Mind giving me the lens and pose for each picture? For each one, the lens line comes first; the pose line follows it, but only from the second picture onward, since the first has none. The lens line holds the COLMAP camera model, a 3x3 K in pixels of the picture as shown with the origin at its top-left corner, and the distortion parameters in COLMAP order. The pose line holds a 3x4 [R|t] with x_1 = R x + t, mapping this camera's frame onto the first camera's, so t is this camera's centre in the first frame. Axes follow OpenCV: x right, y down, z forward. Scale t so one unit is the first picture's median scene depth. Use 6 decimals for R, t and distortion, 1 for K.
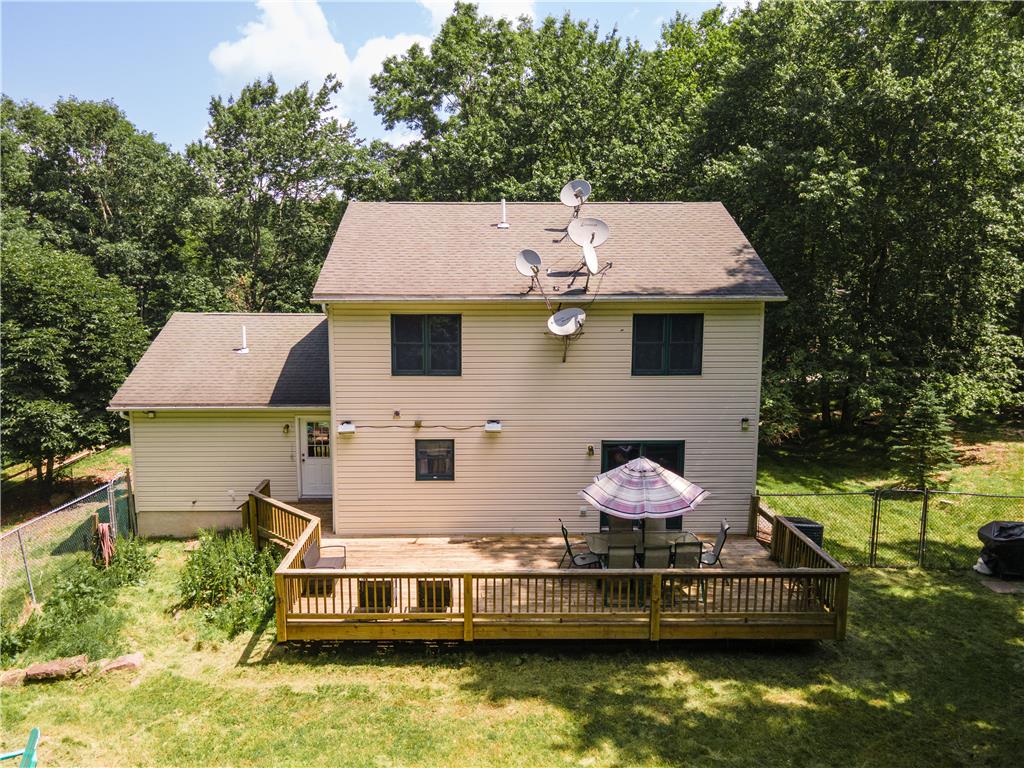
lens RADIAL K [[755.2, 0, 503.9], [0, 755.2, 397.0], [0, 0, 1]] dist [0.006087, 0.089946]
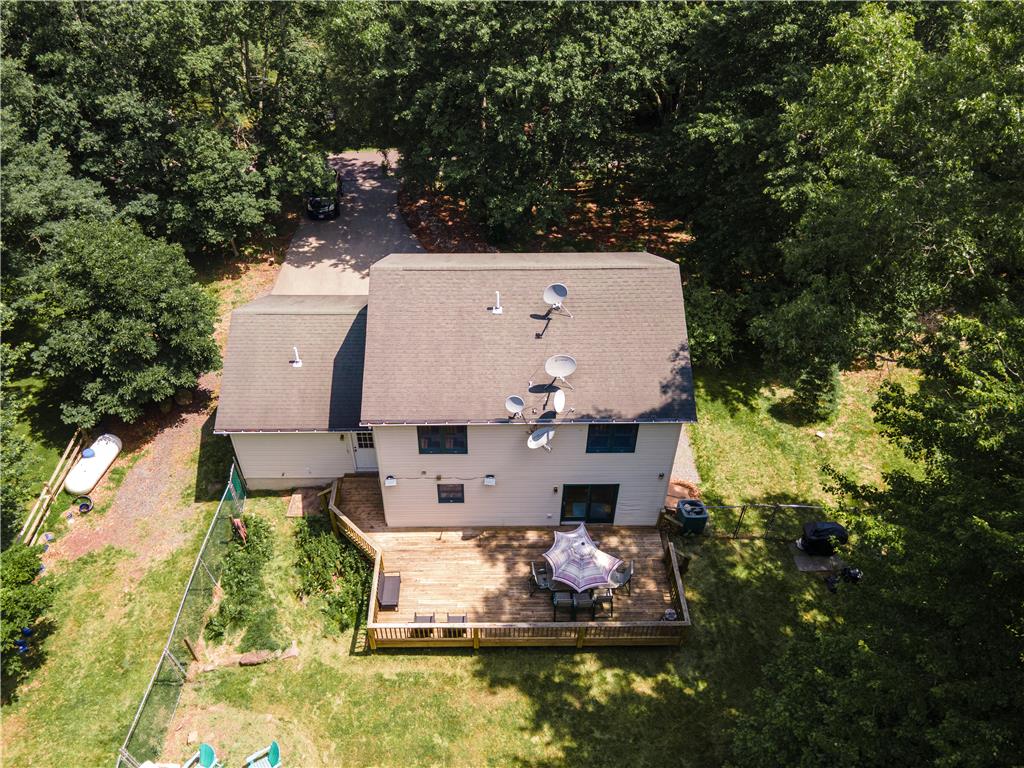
lens RADIAL K [[755.2, 0, 503.9], [0, 755.2, 397.0], [0, 0, 1]] dist [0.006087, 0.089946]
pose [[0.999990, 0.004390, 0.001194, 0.011327], [-0.004345, 0.843631, 0.536906, -0.962366], [0.001350, -0.536905, 0.843641, -0.169140]]
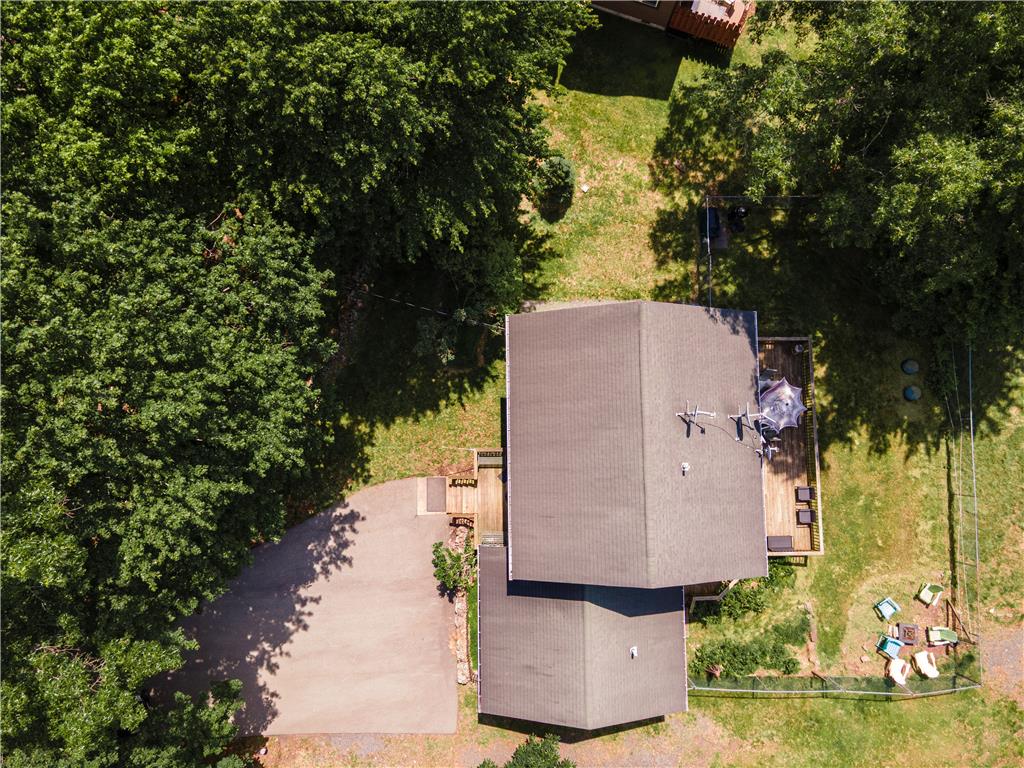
lens RADIAL K [[733.0, 0, 512.0], [0, 733.0, 384.0], [0, 0, 1]] dist [0.006164, 0.037894]
pose [[0.005456, -0.994588, 0.103757, 0.011161], [0.139518, 0.103501, 0.984796, -2.026235], [-0.990205, 0.009102, 0.139327, 1.393637]]
